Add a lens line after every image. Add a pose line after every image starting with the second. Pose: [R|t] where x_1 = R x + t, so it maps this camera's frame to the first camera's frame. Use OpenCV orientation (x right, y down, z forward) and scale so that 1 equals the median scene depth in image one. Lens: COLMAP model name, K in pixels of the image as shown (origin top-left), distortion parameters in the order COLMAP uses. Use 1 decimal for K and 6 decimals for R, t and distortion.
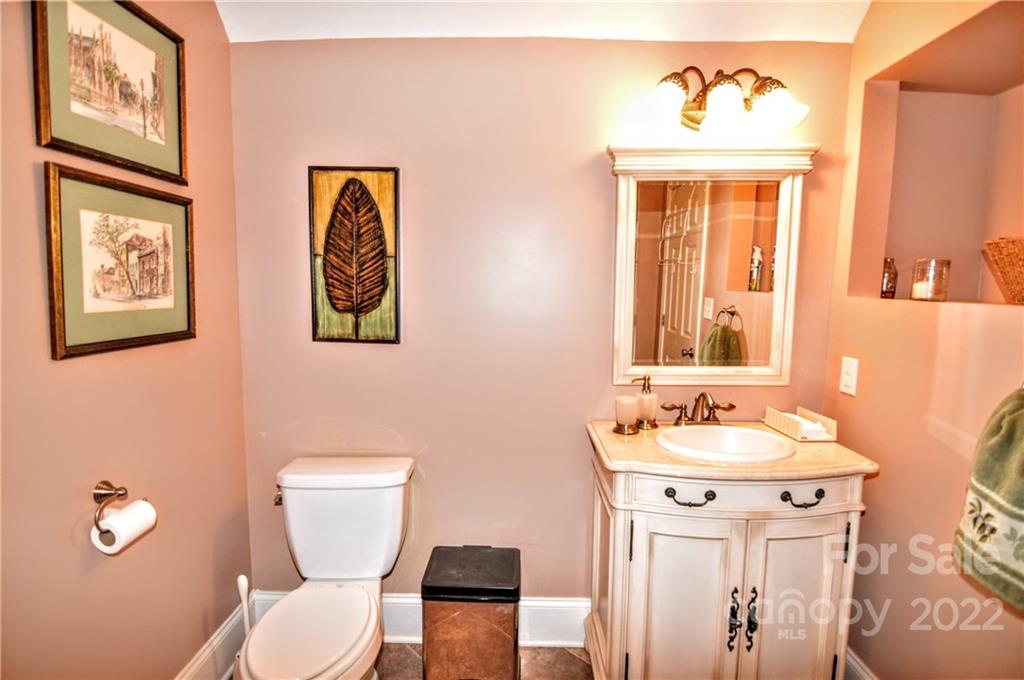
lens RADIAL K [[508.0, 0, 510.8], [0, 508.0, 342.8], [0, 0, 1]] dist [-0.018718, -0.007535]
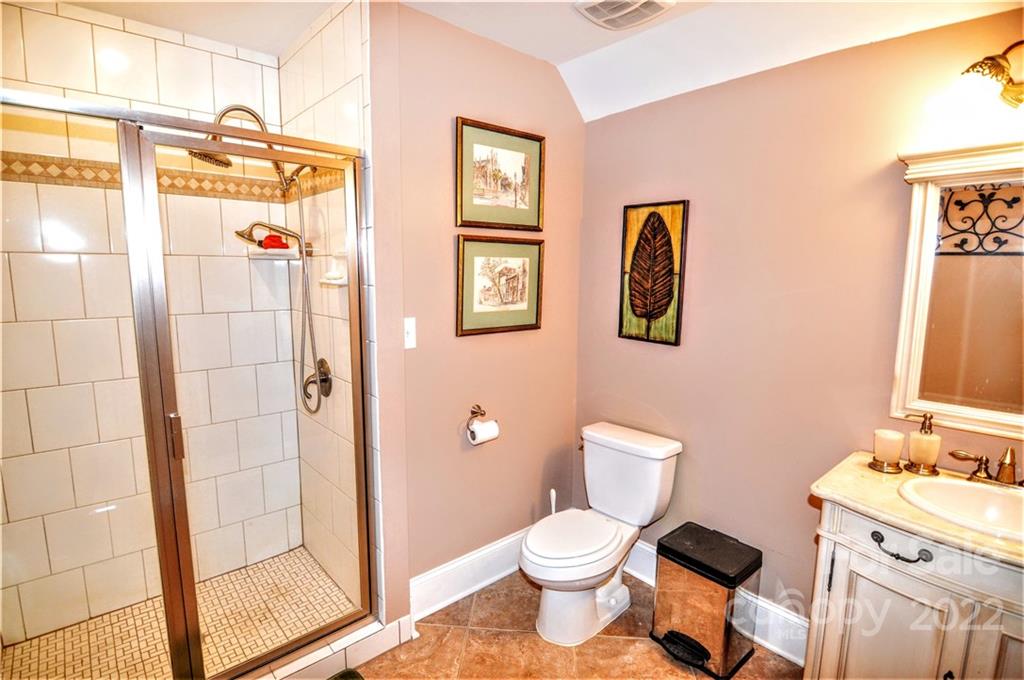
lens RADIAL K [[508.0, 0, 520.1], [0, 508.0, 339.6], [0, 0, 1]] dist [-0.018718, -0.007535]
pose [[0.674373, 0.097724, -0.731896, 0.454058], [-0.082981, 0.994954, 0.056389, -0.056026], [0.733713, 0.022706, 0.679080, -0.104561]]
